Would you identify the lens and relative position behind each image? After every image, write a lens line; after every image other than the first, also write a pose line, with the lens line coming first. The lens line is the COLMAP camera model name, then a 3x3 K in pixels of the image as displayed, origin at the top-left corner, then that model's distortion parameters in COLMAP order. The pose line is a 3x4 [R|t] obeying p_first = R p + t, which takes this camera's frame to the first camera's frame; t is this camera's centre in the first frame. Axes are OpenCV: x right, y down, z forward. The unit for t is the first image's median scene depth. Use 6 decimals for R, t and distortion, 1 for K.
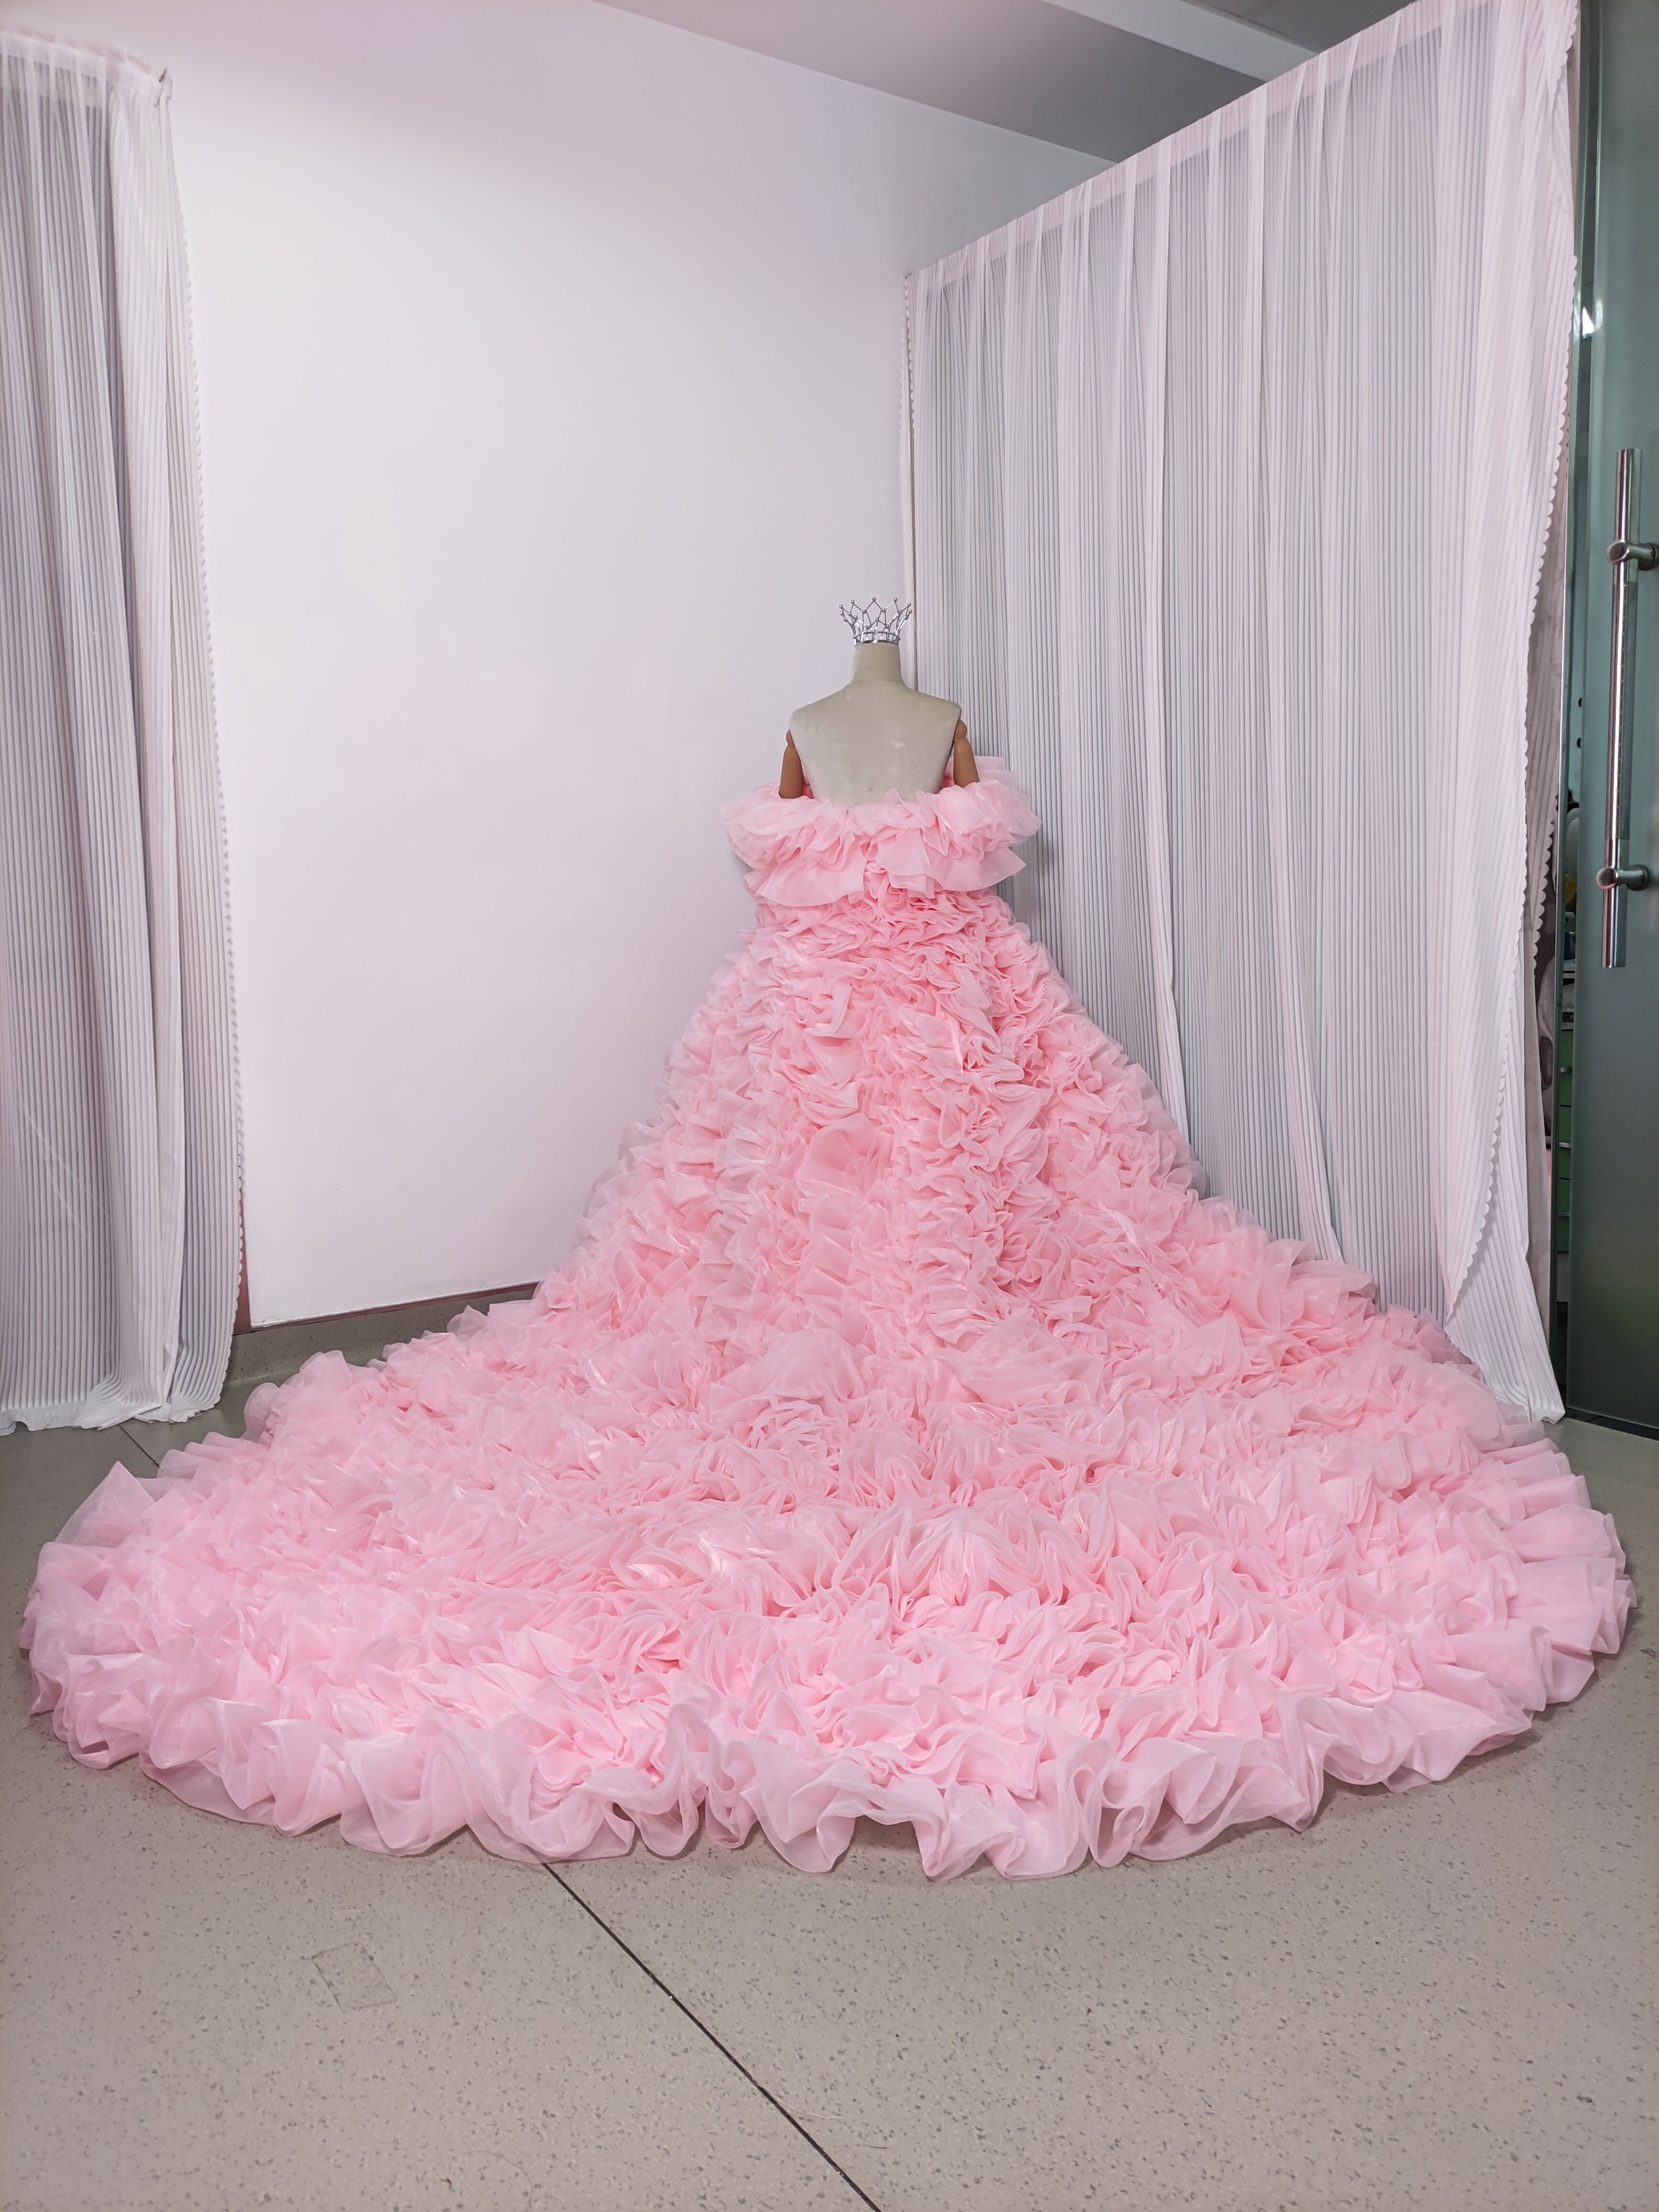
lens RADIAL K [[1685.3, 0, 837.3], [0, 1685.3, 1105.7], [0, 0, 1]] dist [0.037404, -0.034869]
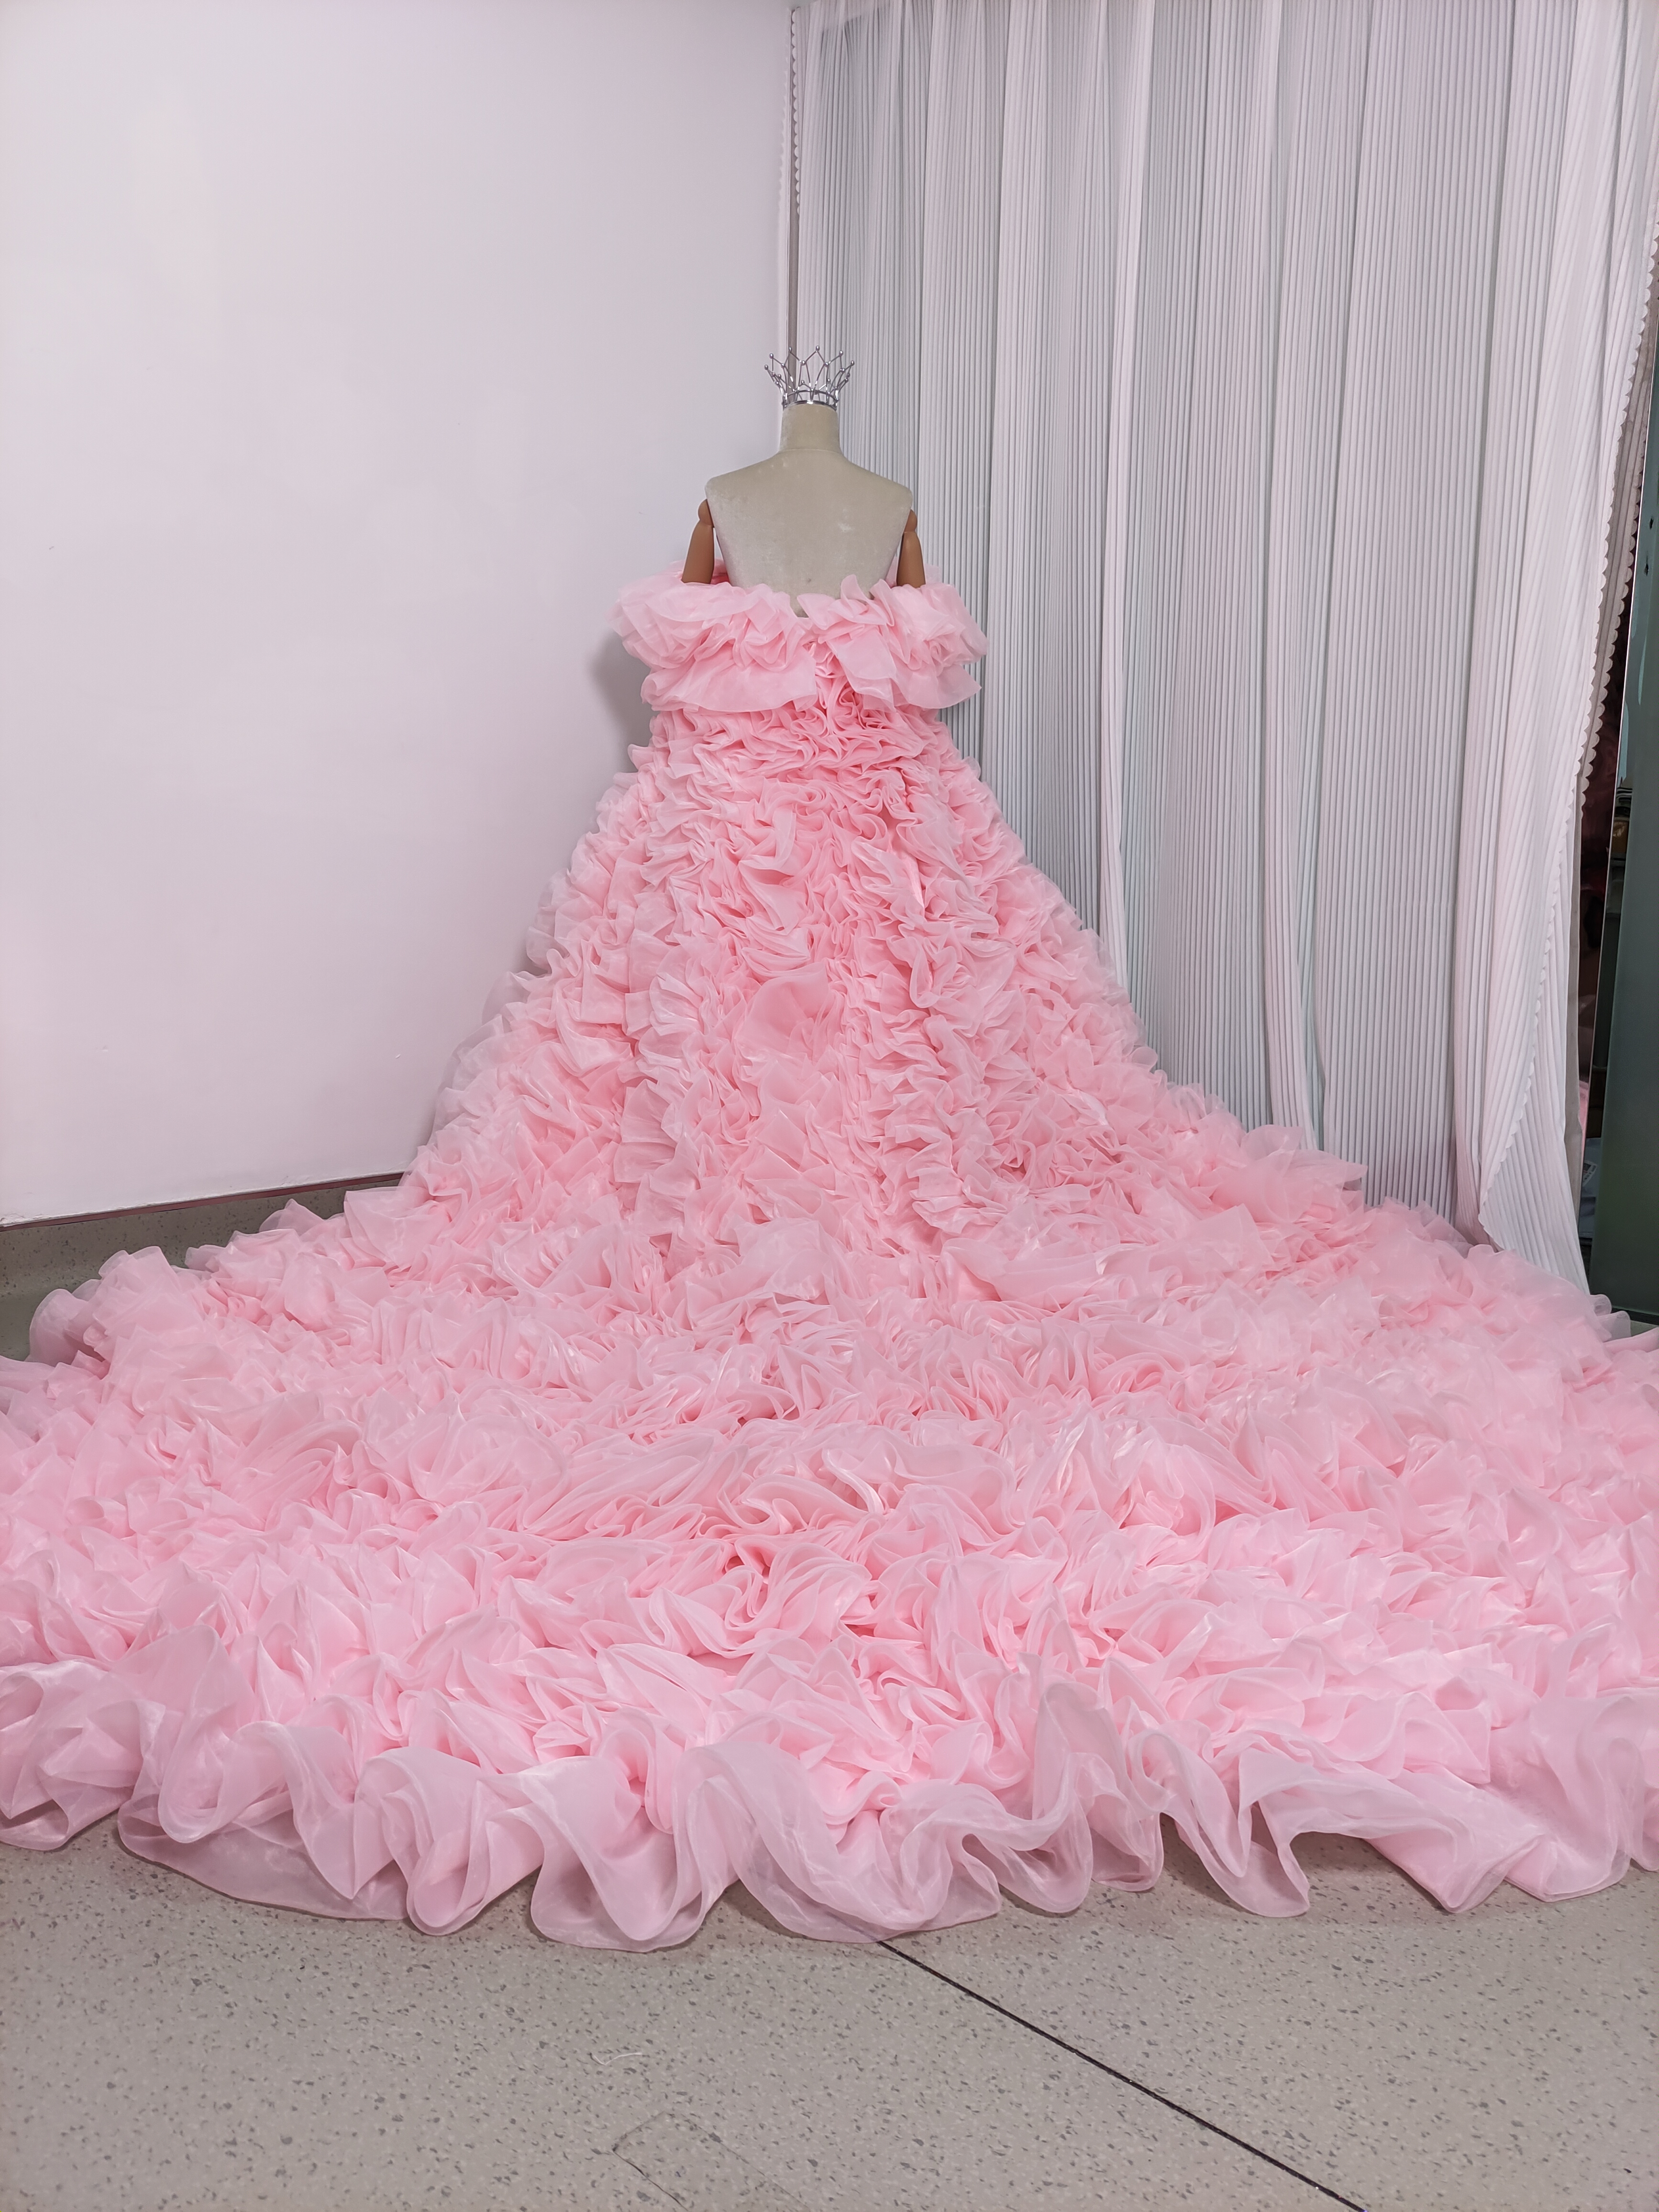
lens RADIAL K [[1685.3, 0, 820.1], [0, 1685.3, 1112.3], [0, 0, 1]] dist [0.037404, -0.034869]
pose [[0.969683, 0.016976, 0.243778, -0.178764], [-0.022215, 0.999577, 0.018756, 0.059910], [-0.243356, -0.023603, 0.969650, 0.193369]]
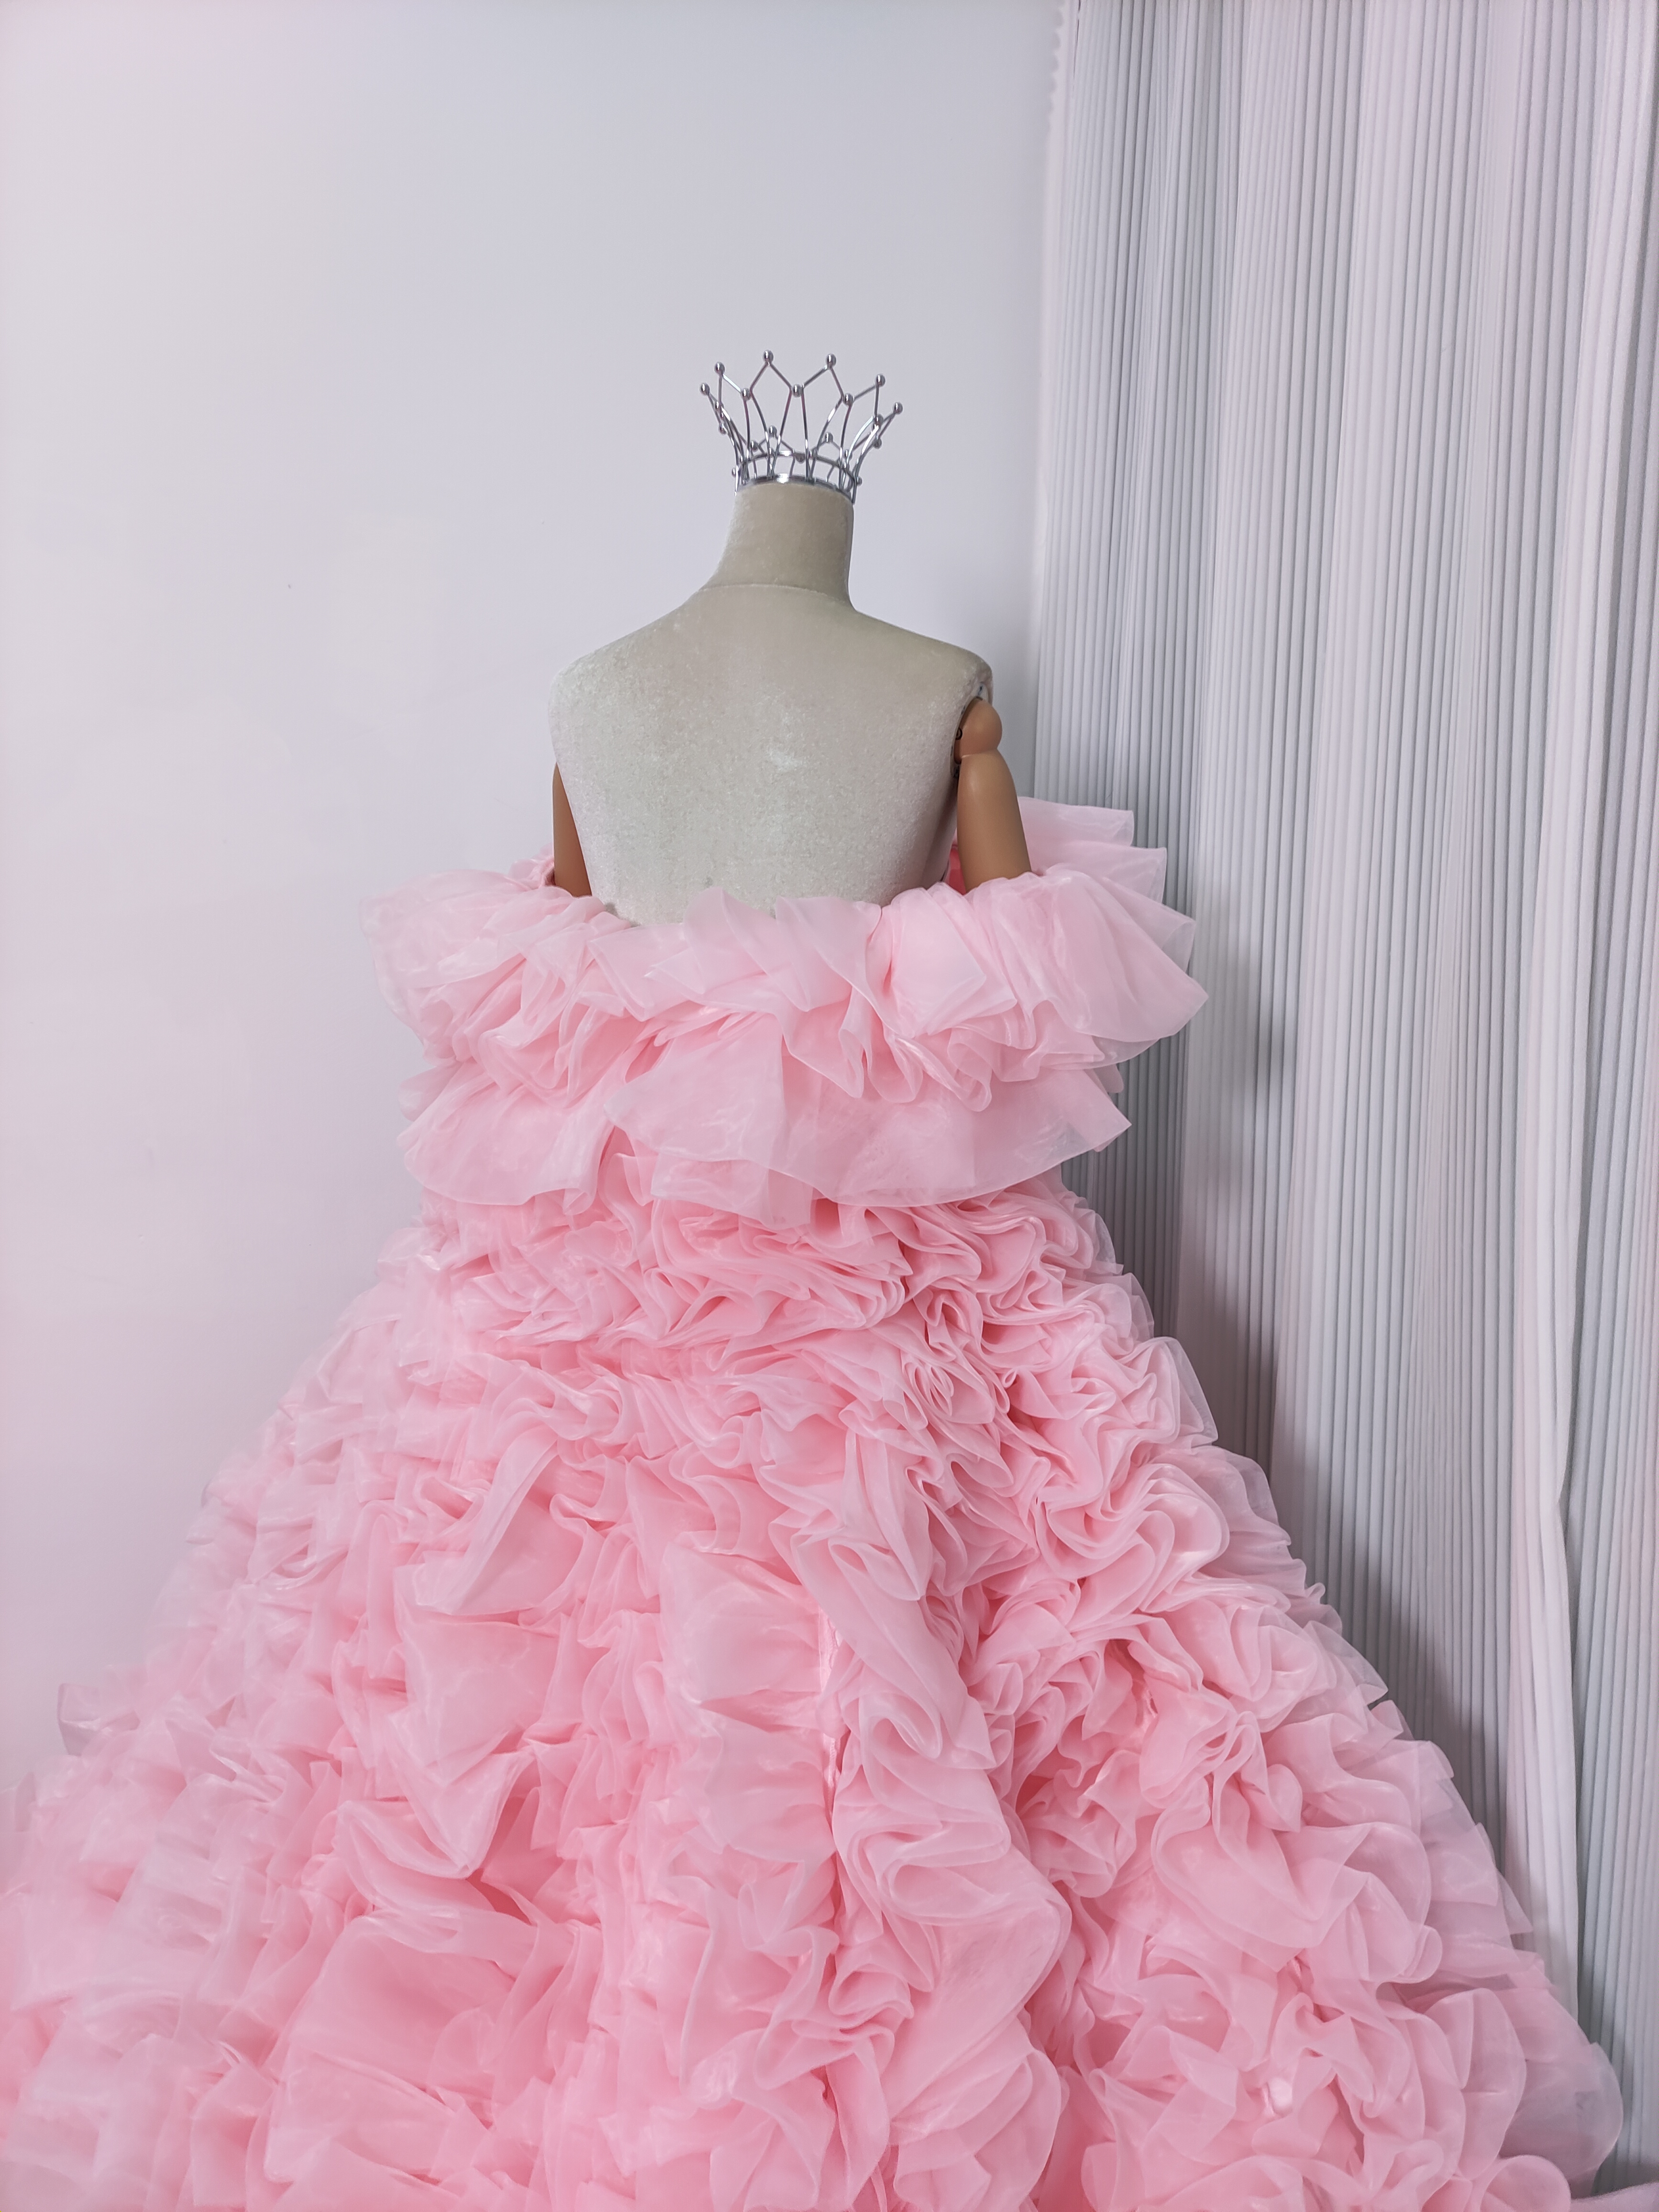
lens RADIAL K [[1685.3, 0, 818.9], [0, 1685.3, 1107.3], [0, 0, 1]] dist [0.037404, -0.034869]
pose [[0.969049, 0.087921, -0.230684, 0.134214], [-0.091876, 0.995750, -0.006439, -0.143833], [0.229137, 0.027434, 0.973008, 0.677211]]
